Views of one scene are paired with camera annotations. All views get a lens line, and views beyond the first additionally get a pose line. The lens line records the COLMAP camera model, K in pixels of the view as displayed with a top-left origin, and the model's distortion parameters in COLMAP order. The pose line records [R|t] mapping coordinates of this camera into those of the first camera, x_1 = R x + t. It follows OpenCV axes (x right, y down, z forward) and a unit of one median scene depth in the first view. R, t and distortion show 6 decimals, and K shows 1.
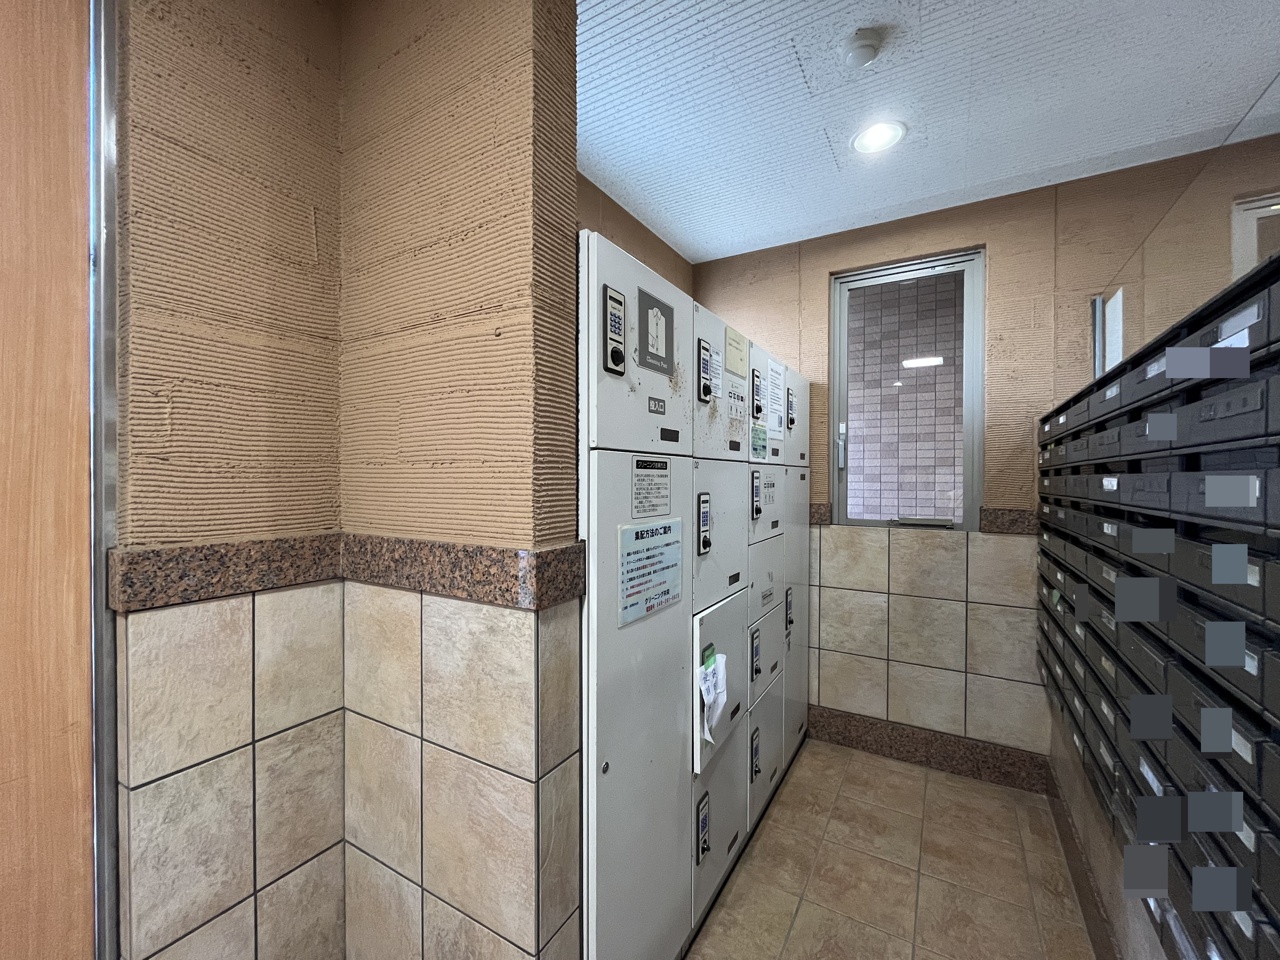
lens RADIAL K [[531.0, 0, 636.3], [0, 531.0, 481.3], [0, 0, 1]] dist [-0.002109, -0.000488]
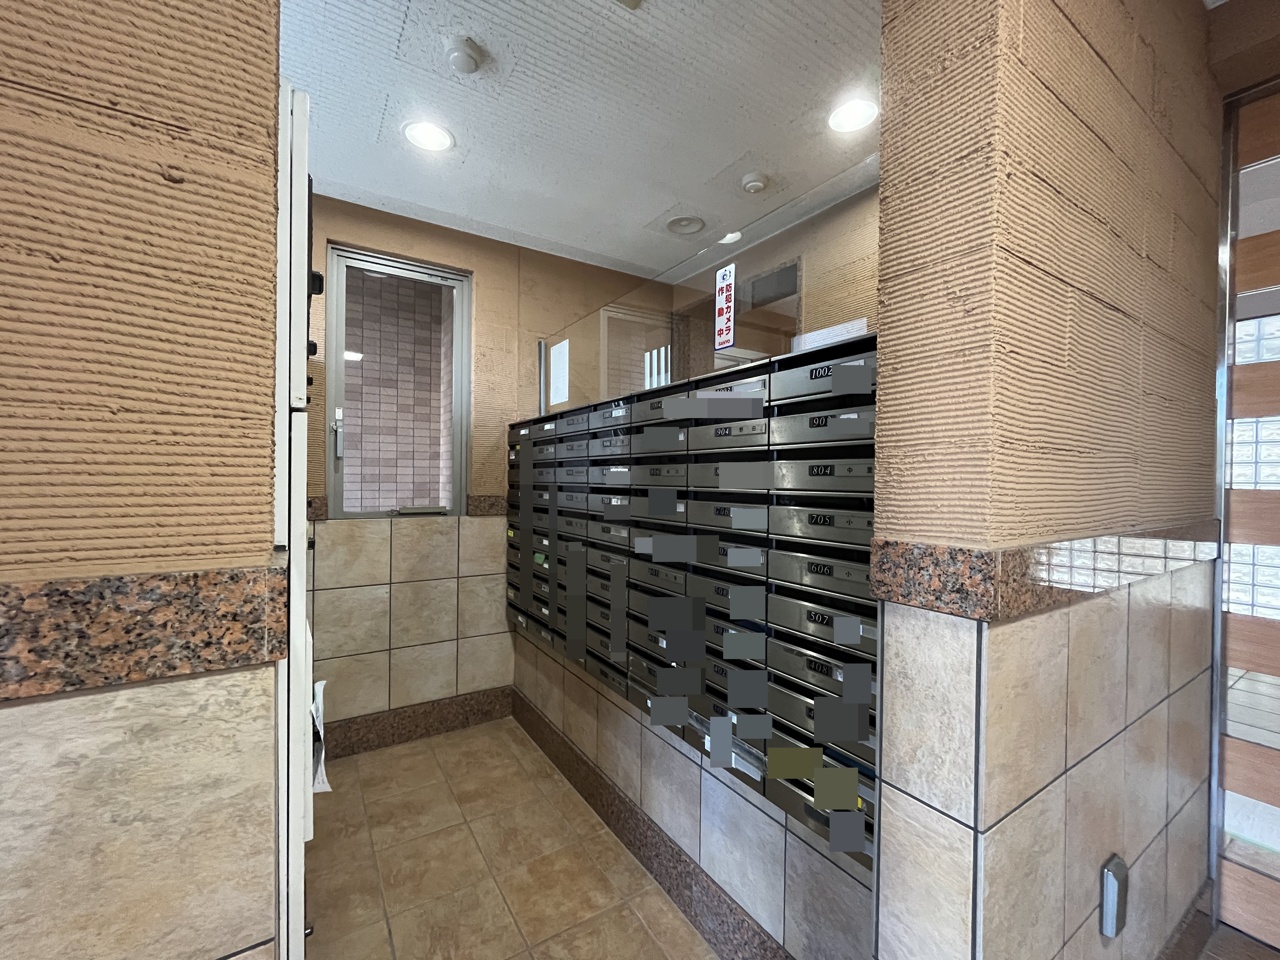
lens RADIAL K [[531.0, 0, 636.3], [0, 531.0, 481.3], [0, 0, 1]] dist [-0.002109, -0.000488]
pose [[0.438665, -0.002492, 0.898647, -0.257080], [-0.003215, 0.999985, 0.004343, 0.013232], [-0.898645, -0.004794, 0.438651, 0.161047]]
